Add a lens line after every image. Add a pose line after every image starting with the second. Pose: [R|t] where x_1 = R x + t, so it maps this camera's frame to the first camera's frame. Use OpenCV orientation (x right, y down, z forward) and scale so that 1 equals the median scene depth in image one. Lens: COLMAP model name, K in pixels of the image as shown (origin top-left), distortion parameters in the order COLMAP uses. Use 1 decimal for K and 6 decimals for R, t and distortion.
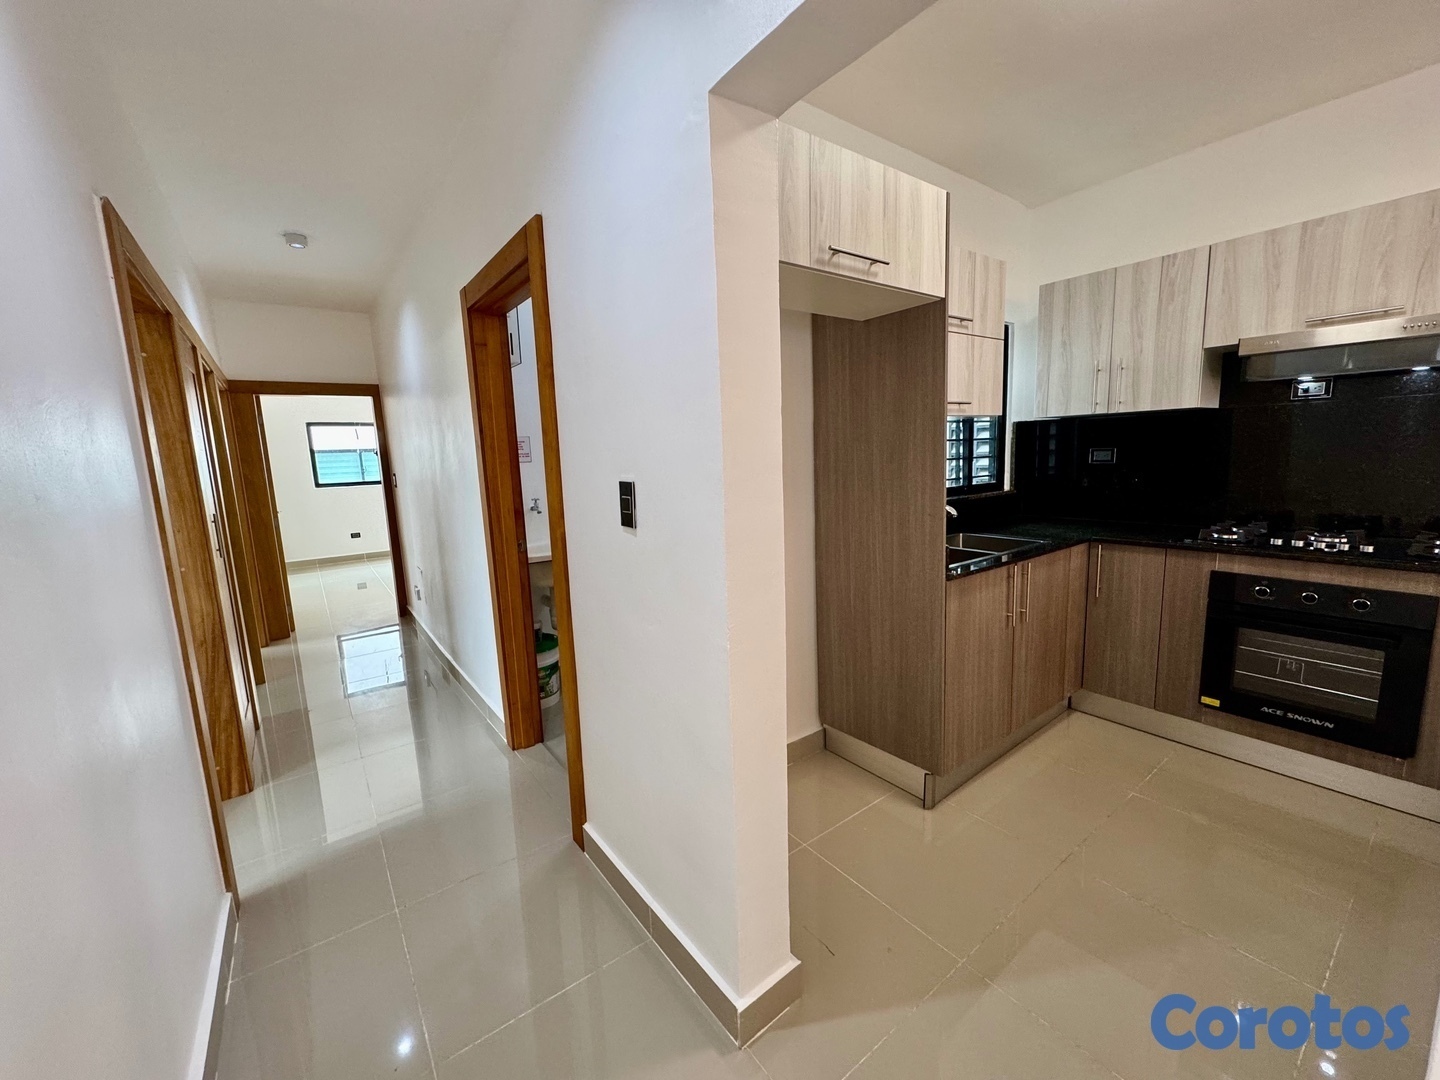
lens RADIAL K [[576.8, 0, 723.5], [0, 576.8, 536.9], [0, 0, 1]] dist [-0.001420, 0.000139]
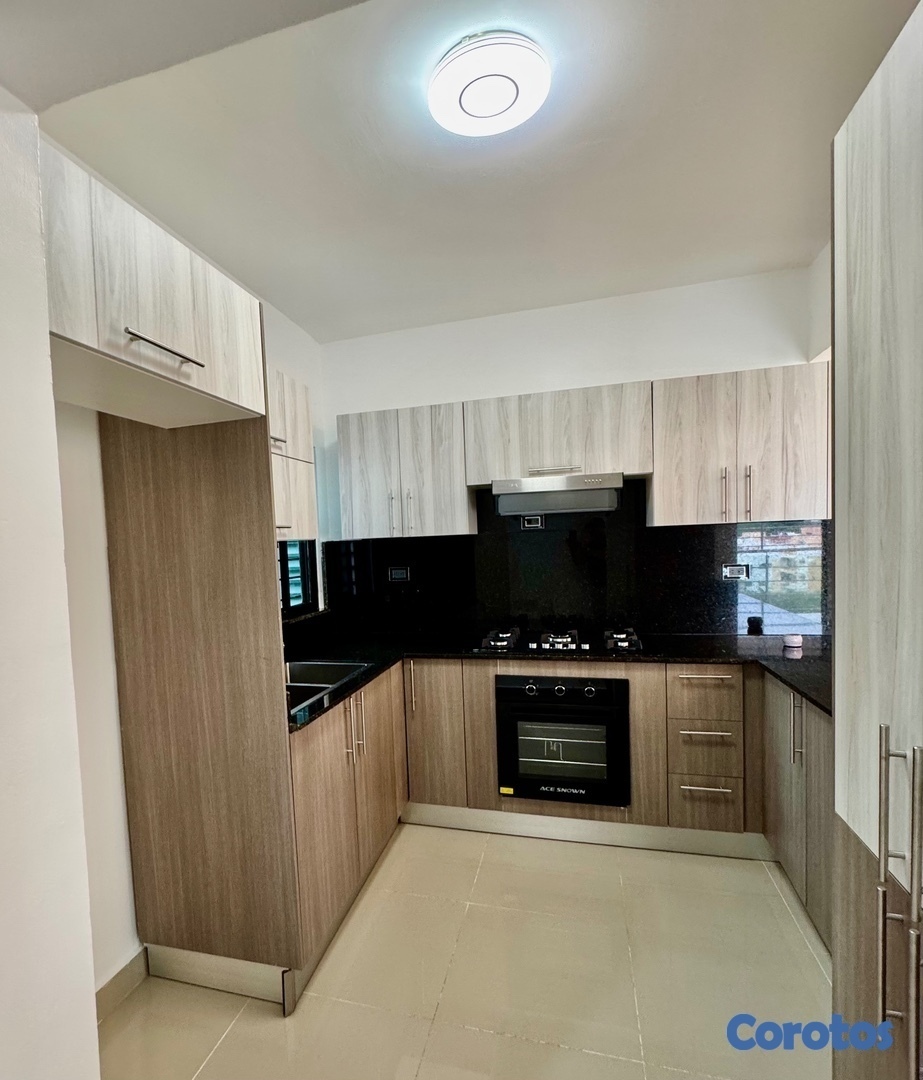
lens RADIAL K [[586.5, 0, 400.7], [0, 586.5, 578.9], [0, 0, 1]] dist [-0.000444, -0.002094]
pose [[0.810046, -0.029465, 0.585625, 0.012308], [0.095528, 0.992025, -0.082223, -0.056329], [-0.578532, 0.122548, 0.806401, 0.145114]]
